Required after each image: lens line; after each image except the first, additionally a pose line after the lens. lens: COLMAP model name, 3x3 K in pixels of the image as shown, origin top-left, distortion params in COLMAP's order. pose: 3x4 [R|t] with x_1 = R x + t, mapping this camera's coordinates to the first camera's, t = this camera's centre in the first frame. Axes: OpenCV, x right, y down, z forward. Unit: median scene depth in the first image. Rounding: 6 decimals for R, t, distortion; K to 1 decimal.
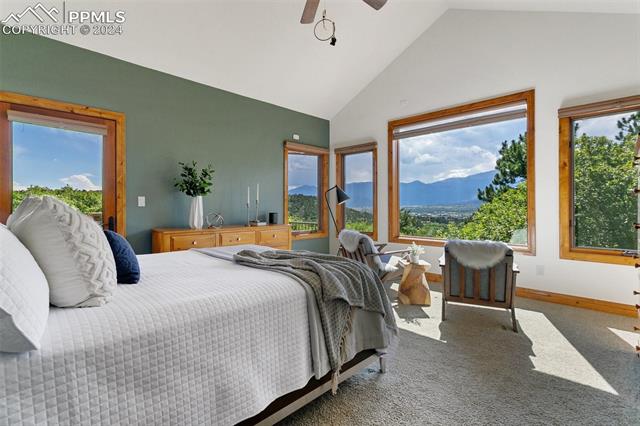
lens RADIAL K [[301.9, 0, 317.3], [0, 301.9, 206.5], [0, 0, 1]] dist [0.000953, 0.000301]
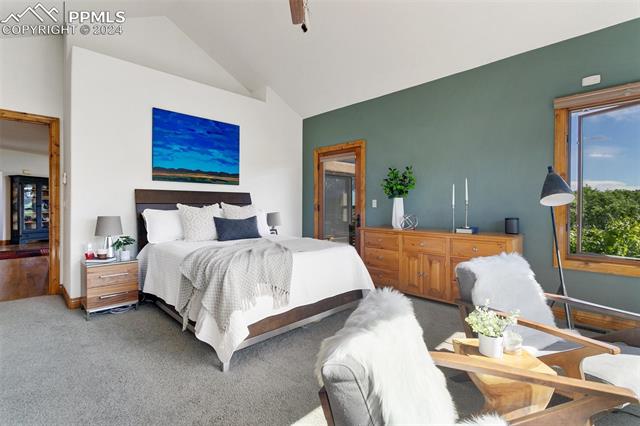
lens RADIAL K [[301.9, 0, 317.3], [0, 301.9, 206.5], [0, 0, 1]] dist [0.000953, 0.000301]
pose [[-0.015950, 0.004292, -0.999864, 0.666305], [-0.005072, 0.999978, 0.004373, -0.007383], [0.999860, 0.005141, -0.015928, 0.725373]]
